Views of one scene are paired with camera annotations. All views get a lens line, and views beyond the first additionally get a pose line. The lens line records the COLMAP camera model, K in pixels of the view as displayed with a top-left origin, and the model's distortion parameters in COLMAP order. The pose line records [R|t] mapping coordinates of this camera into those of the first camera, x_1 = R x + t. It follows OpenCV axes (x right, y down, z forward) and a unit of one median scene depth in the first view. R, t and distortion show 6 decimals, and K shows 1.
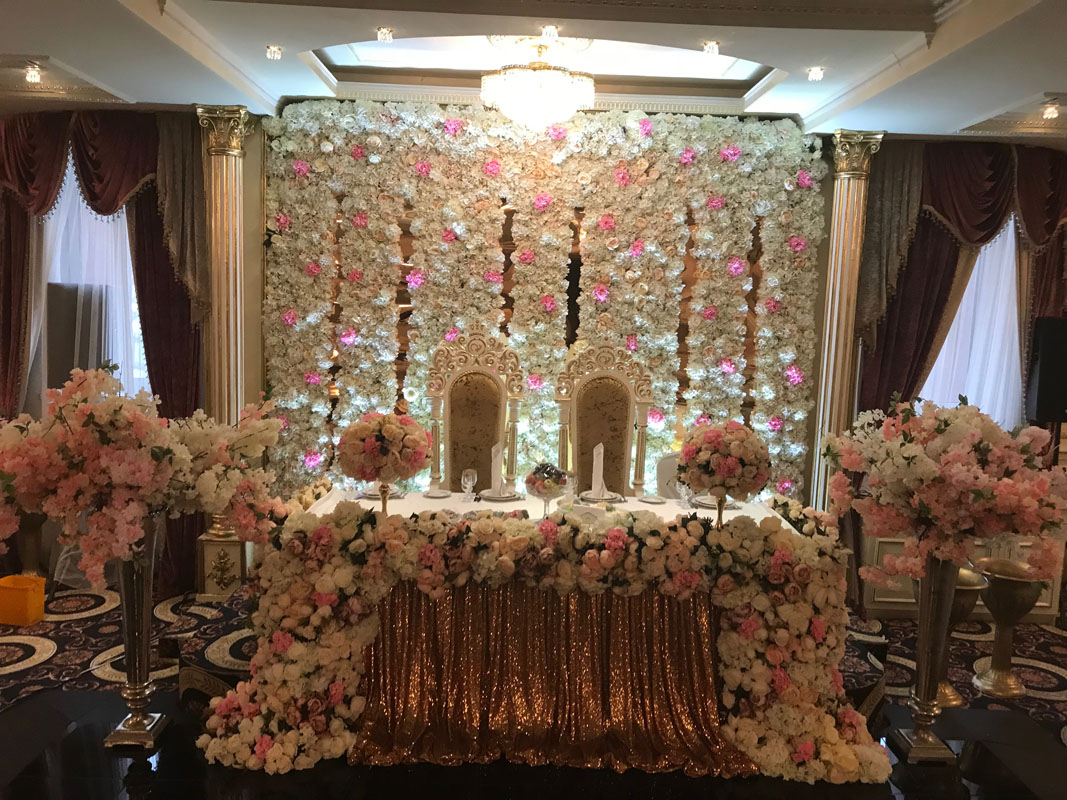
lens RADIAL K [[870.1, 0, 533.5], [0, 870.1, 400.0], [0, 0, 1]] dist [-0.002714, -0.001422]
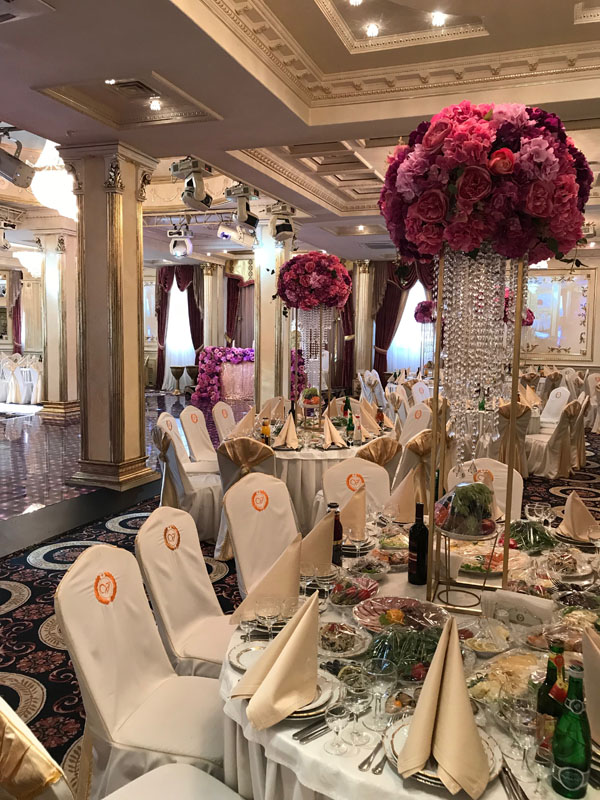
lens RADIAL K [[651.6, 0, 300.0], [0, 651.6, 400.0], [0, 0, 1]] dist [-0.004300, 0.001888]
pose [[0.929485, 0.018296, -0.368405, 1.096524], [-0.024604, 0.999620, -0.012432, 0.300311], [0.368038, 0.020619, 0.929582, -1.522489]]
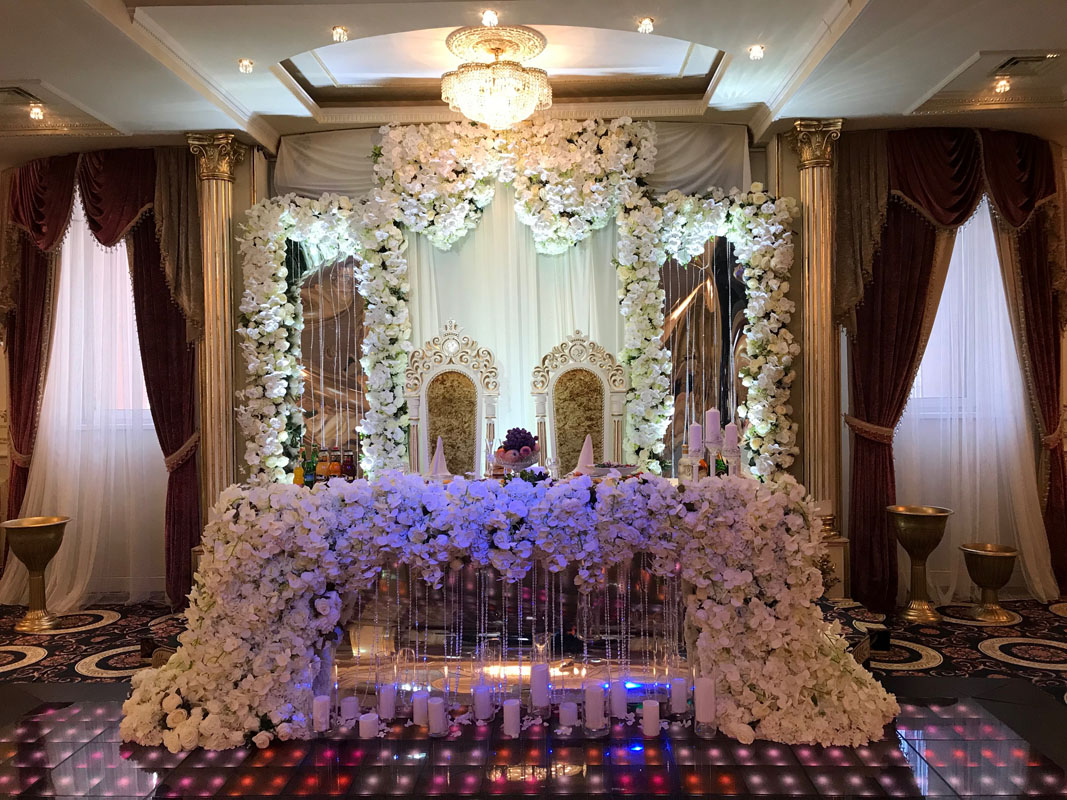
lens RADIAL K [[869.1, 0, 535.8], [0, 869.1, 394.8], [0, 0, 1]] dist [-0.004300, 0.001888]
pose [[0.997698, -0.045846, -0.049970, 0.075067], [0.040183, 0.993232, -0.108978, 0.107951], [0.054628, 0.106719, 0.992787, -0.003021]]
